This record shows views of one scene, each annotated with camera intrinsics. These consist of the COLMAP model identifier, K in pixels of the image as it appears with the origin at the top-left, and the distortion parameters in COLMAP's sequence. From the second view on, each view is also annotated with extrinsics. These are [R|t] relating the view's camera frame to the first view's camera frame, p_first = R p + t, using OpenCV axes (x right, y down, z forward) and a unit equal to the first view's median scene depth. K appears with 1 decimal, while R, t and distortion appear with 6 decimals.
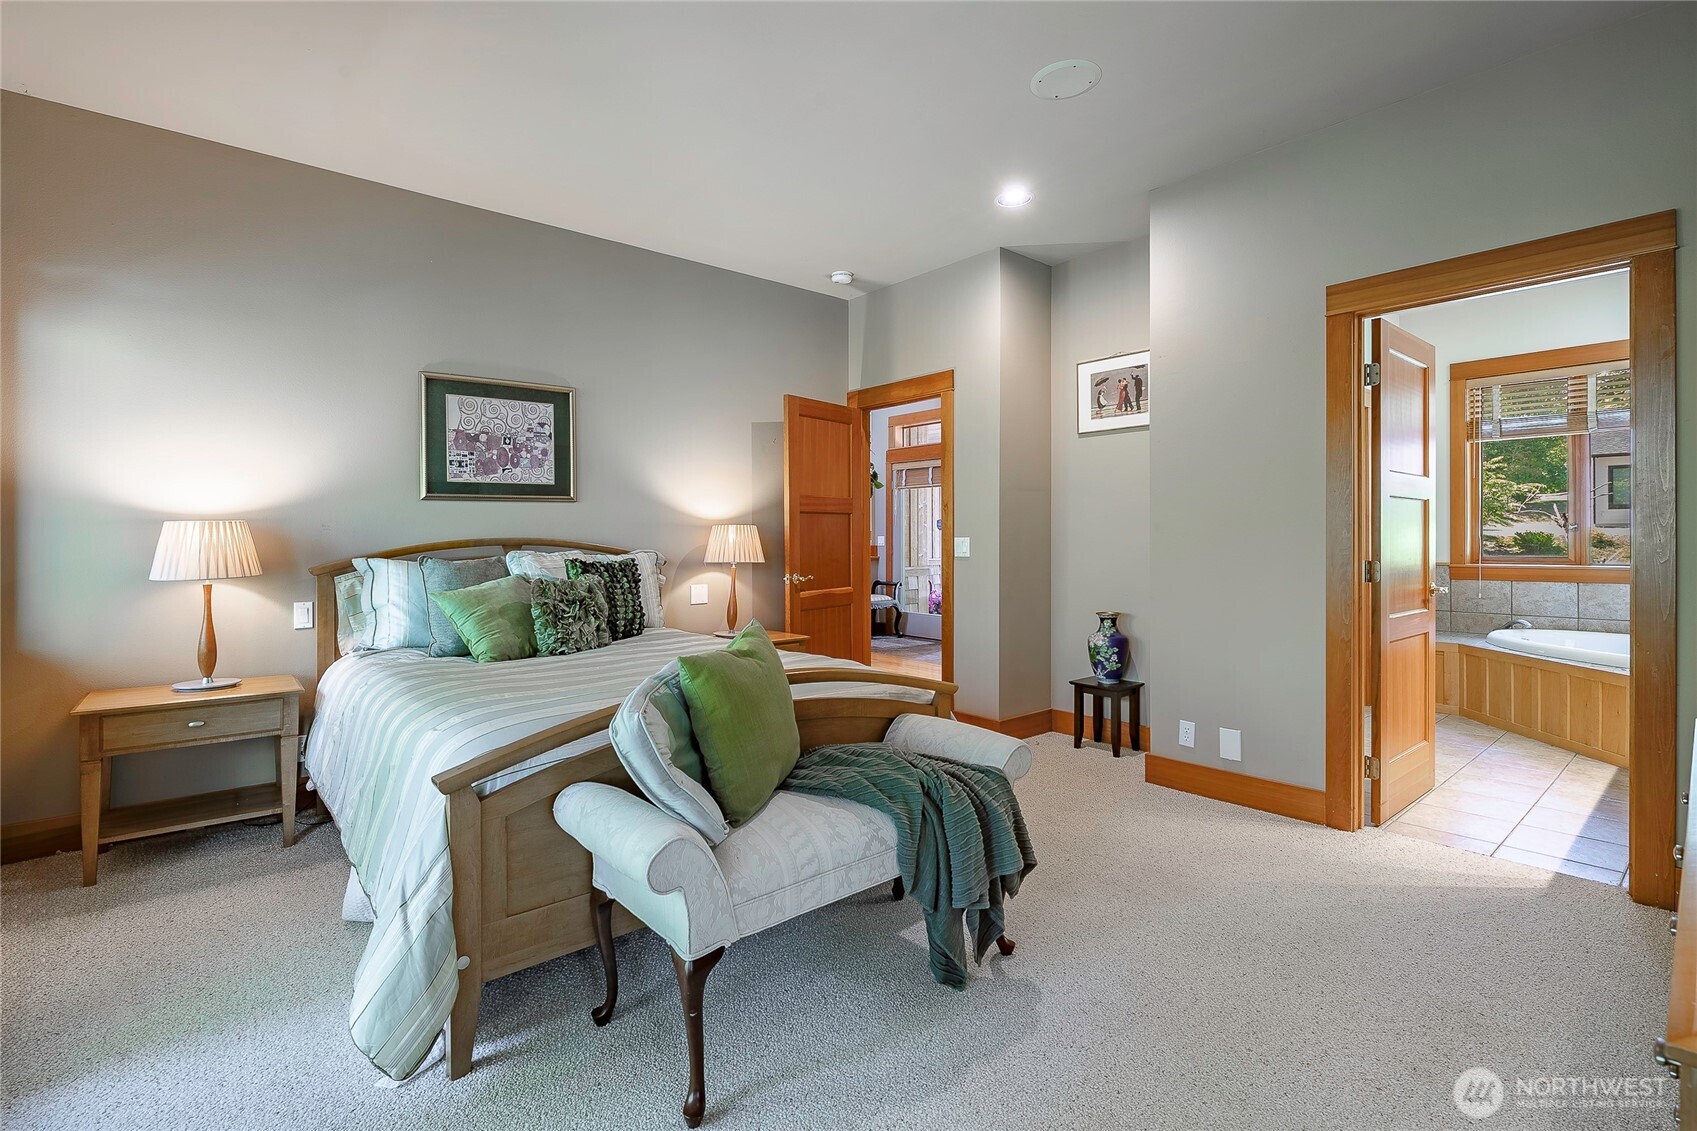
lens RADIAL K [[743.6, 0, 849.1], [0, 743.6, 562.5], [0, 0, 1]] dist [-0.017571, -0.000089]
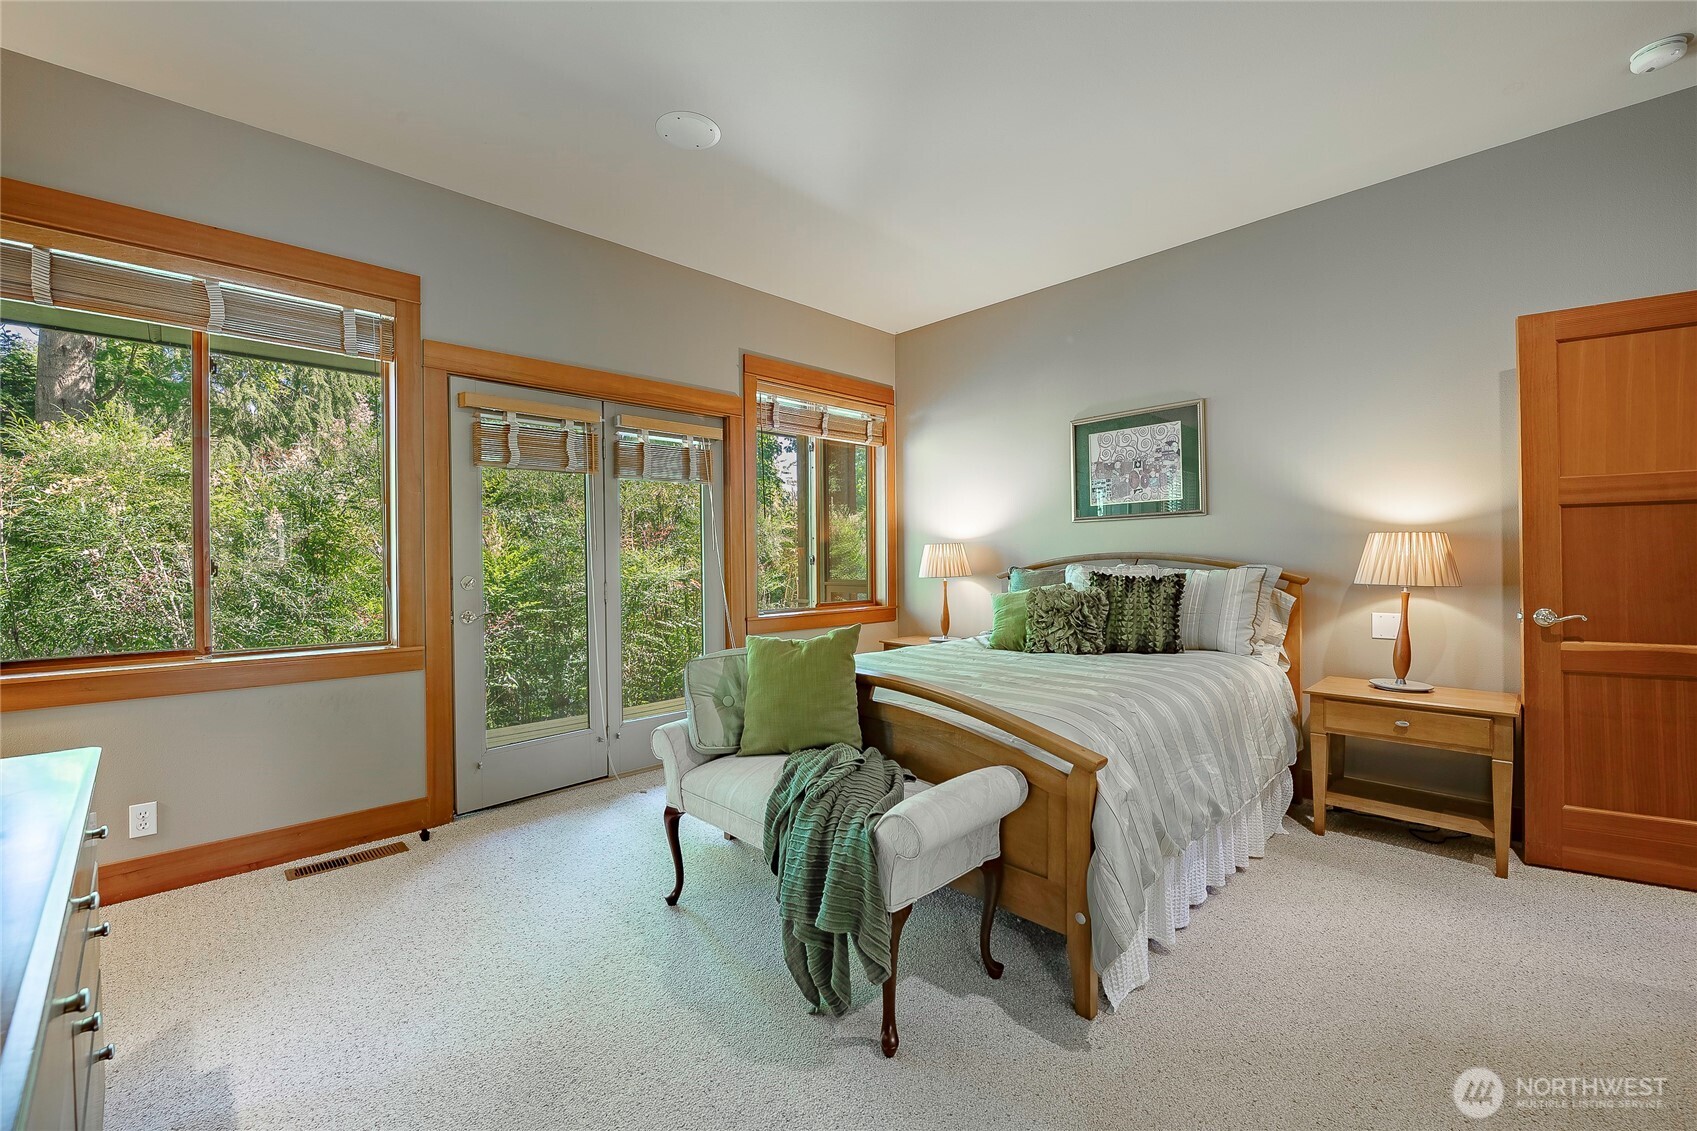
lens RADIAL K [[713.5, 0, 850.9], [0, 713.5, 558.7], [0, 0, 1]] dist [0.002396, -0.000139]
pose [[0.071372, 0.004534, -0.997439, 0.558421], [-0.025511, 0.999671, 0.002718, -0.015202], [0.997123, 0.025251, 0.071464, 0.491836]]
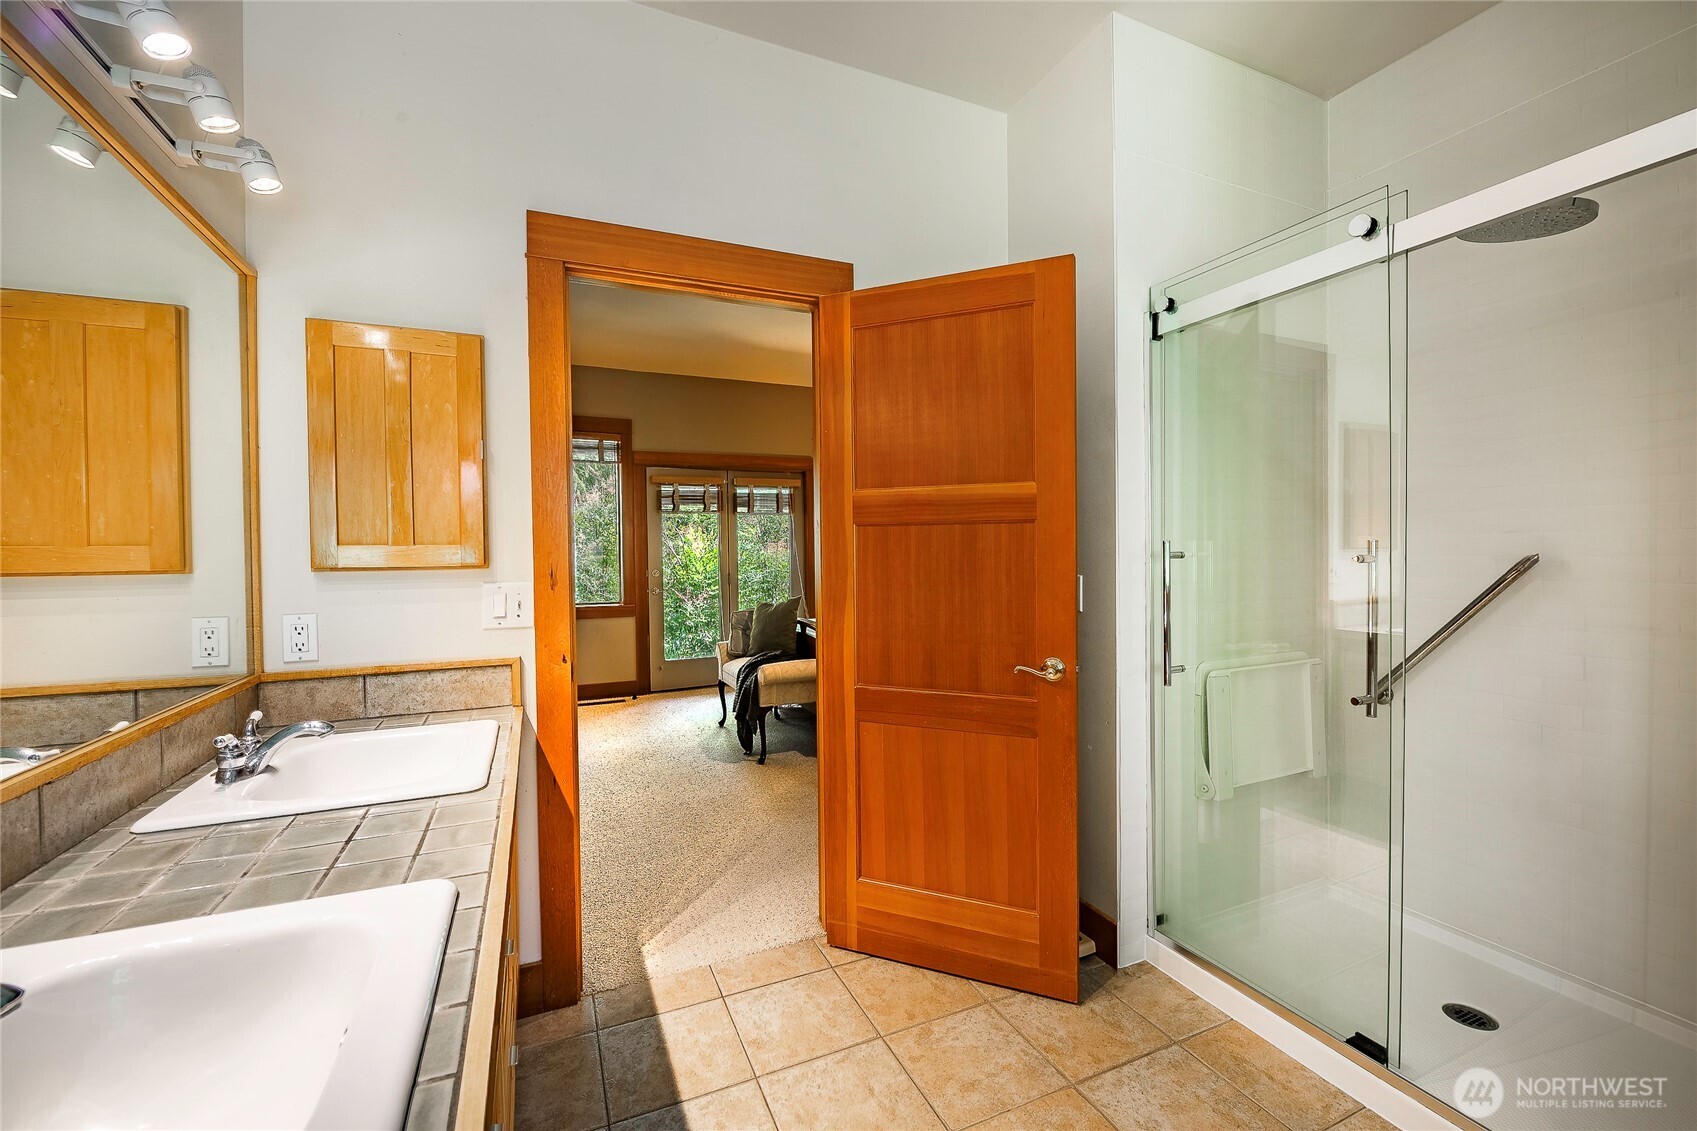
lens RADIAL K [[713.5, 0, 853.3], [0, 713.5, 562.1], [0, 0, 1]] dist [0.002396, -0.000139]
pose [[-0.266804, 0.024507, -0.963439, 1.134213], [-0.018466, 0.999363, 0.030535, -0.058408], [0.963574, 0.025938, -0.266182, 0.970509]]
